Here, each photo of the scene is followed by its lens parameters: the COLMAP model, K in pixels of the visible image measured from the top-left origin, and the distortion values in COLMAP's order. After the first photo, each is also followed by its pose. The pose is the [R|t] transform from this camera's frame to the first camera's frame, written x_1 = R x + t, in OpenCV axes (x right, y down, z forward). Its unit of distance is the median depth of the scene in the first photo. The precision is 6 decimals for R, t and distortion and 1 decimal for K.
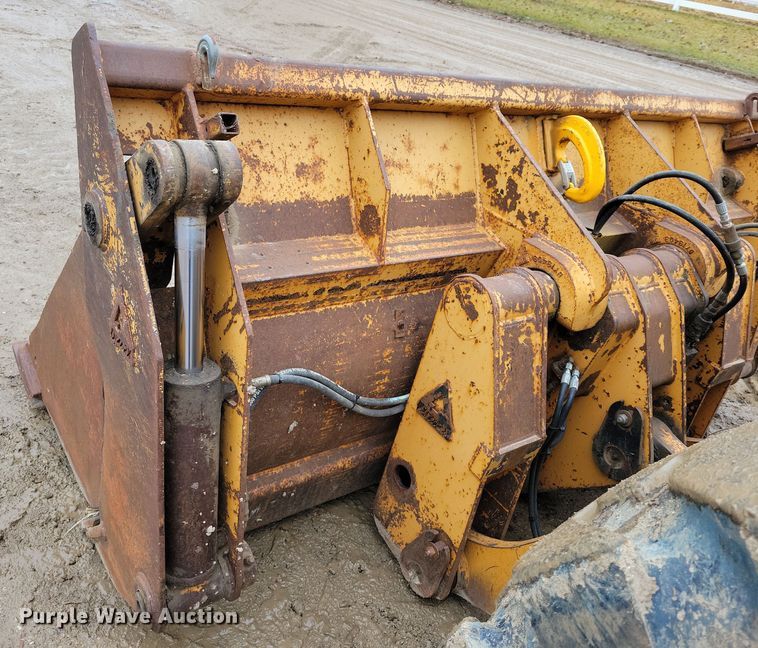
lens RADIAL K [[648.4, 0, 332.8], [0, 648.4, 323.4], [0, 0, 1]] dist [0.039713, -0.024330]
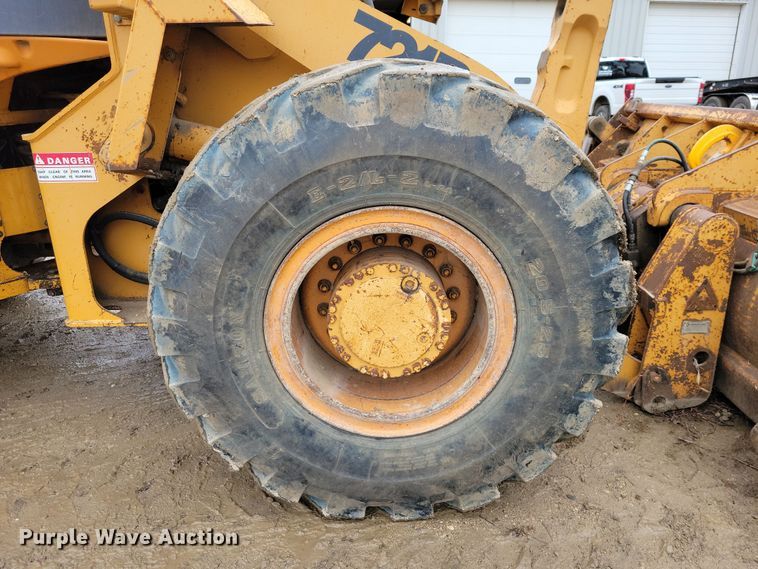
lens RADIAL K [[577.5, 0, 374.9], [0, 577.5, 283.6], [0, 0, 1]] dist [0.041165, -0.009951]
pose [[-0.549925, 0.096544, -0.829615, 2.313965], [-0.501798, 0.755849, 0.420585, -0.204731], [0.667669, 0.647590, -0.367215, 1.308742]]
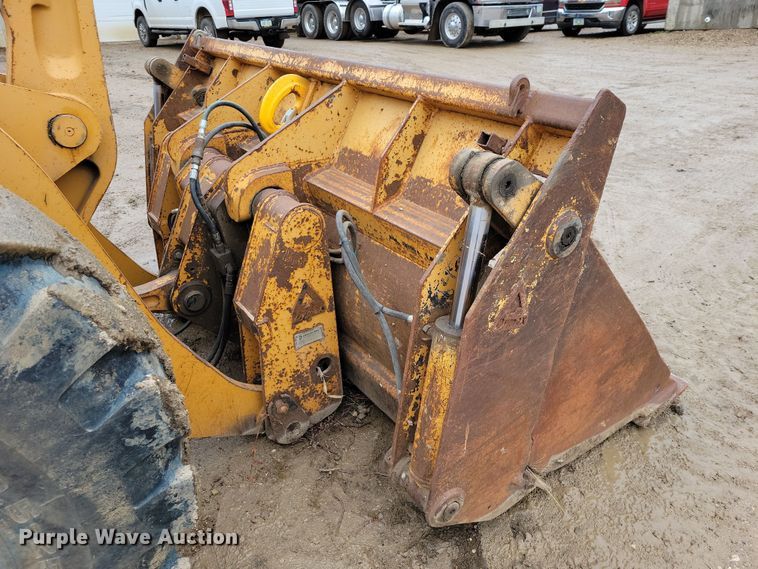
lens RADIAL K [[572.6, 0, 381.7], [0, 572.6, 285.5], [0, 0, 1]] dist [0.047884, -0.006442]
pose [[0.010198, 0.296629, -0.954938, 1.801319], [-0.478063, 0.840224, 0.255891, -0.373101], [0.878267, 0.453911, 0.150376, 1.283591]]
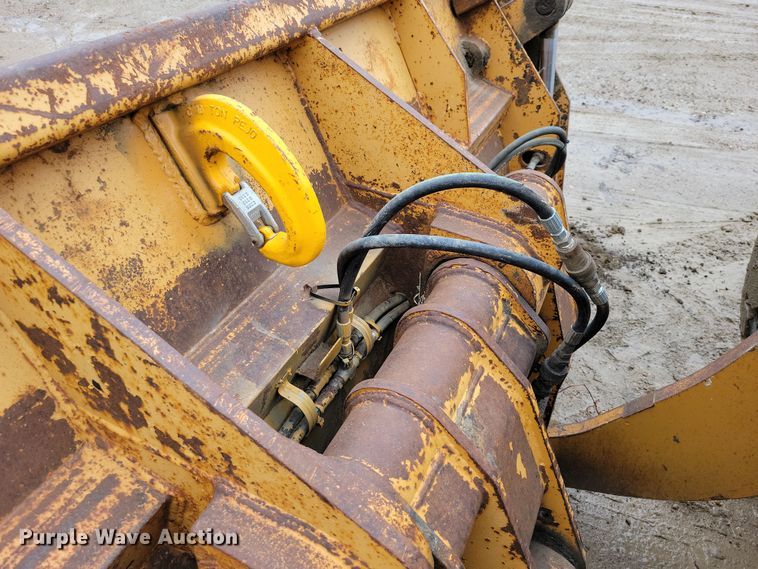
lens RADIAL K [[573.9, 0, 378.4], [0, 573.9, 287.6], [0, 0, 1]] dist [0.031575, -0.003486]
pose [[0.860407, -0.409111, 0.303857, 0.323375], [0.335928, 0.903692, 0.265504, -0.289631], [-0.383214, -0.126367, 0.914975, 0.638782]]
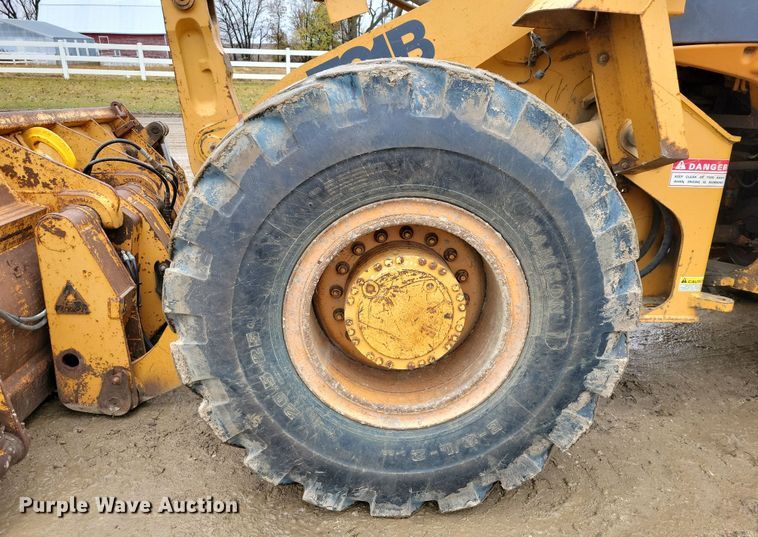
lens RADIAL K [[570.2, 0, 380.0], [0, 570.2, 282.3], [0, 0, 1]] dist [0.050332, -0.039926]
pose [[0.511010, -0.431179, 0.743608, -0.461780], [0.497786, 0.853709, 0.152941, 0.237773], [-0.700770, 0.292003, 0.650889, -0.462438]]
